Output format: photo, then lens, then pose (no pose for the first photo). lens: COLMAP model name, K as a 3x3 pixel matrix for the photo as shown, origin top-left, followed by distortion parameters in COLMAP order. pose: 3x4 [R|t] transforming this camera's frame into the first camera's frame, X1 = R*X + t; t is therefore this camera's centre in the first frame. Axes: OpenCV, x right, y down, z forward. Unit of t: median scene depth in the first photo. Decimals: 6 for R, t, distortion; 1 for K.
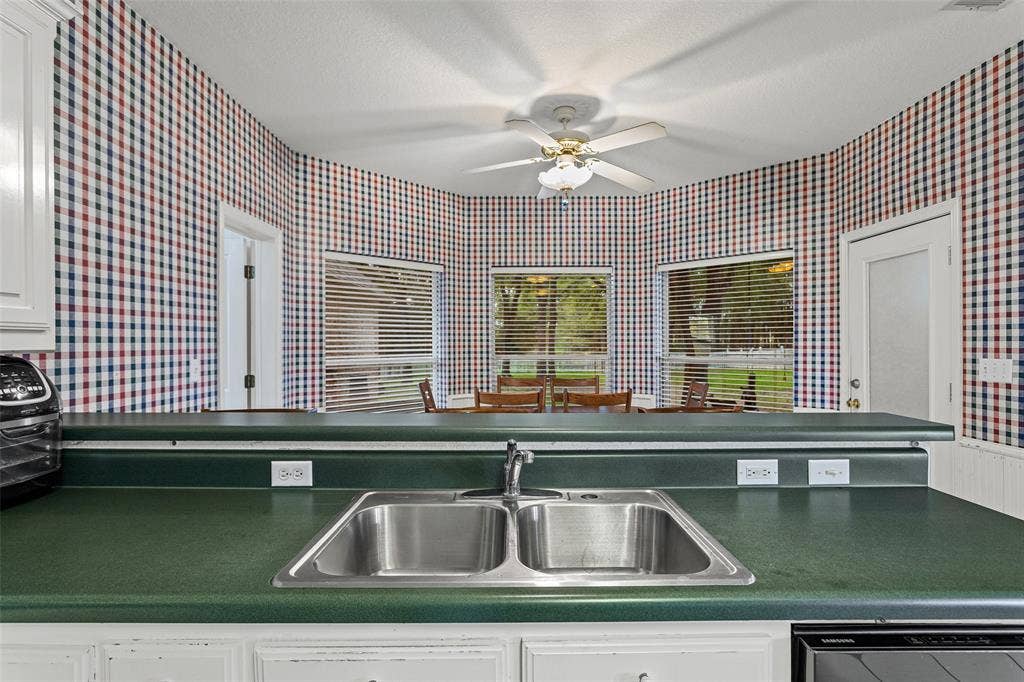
lens RADIAL K [[501.3, 0, 513.7], [0, 501.3, 341.6], [0, 0, 1]] dist [-0.013540, 0.000847]
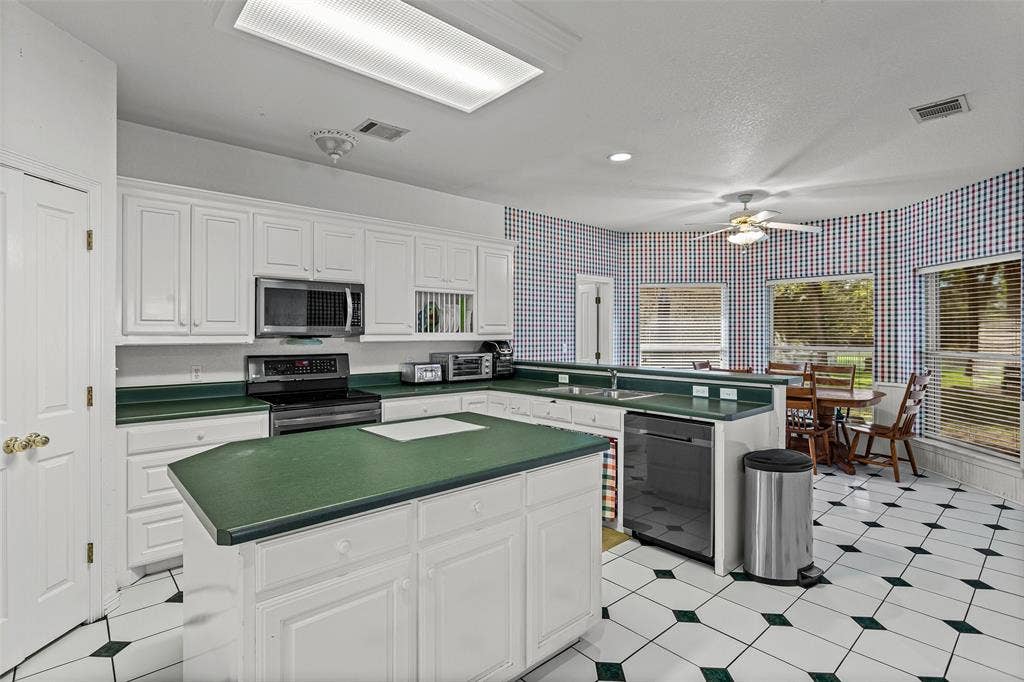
lens RADIAL K [[501.3, 0, 504.1], [0, 501.3, 320.5], [0, 0, 1]] dist [-0.013540, 0.000847]
pose [[0.659441, -0.013808, -0.751629, 0.648723], [-0.001362, 0.999808, -0.019563, -0.018257], [0.751755, 0.013924, 0.659296, -0.534176]]
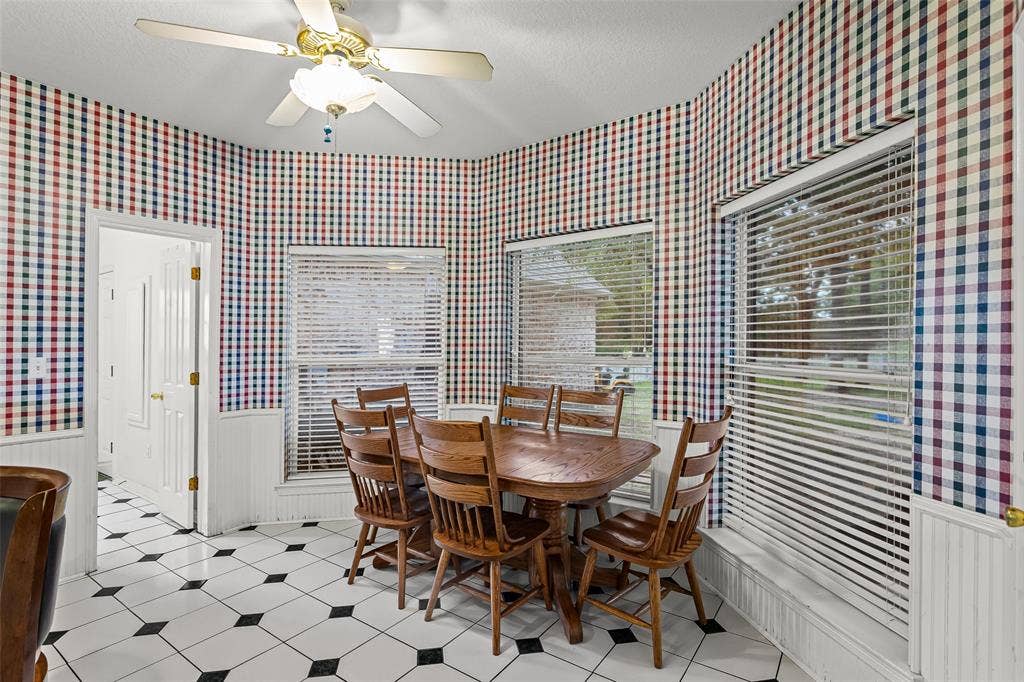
lens RADIAL K [[501.3, 0, 515.5], [0, 501.3, 342.3], [0, 0, 1]] dist [-0.013540, 0.000847]
pose [[0.813023, -0.002362, -0.582227, 0.552126], [0.005602, 0.999977, 0.003766, 0.003158], [0.582205, -0.006324, 0.813017, 0.488480]]
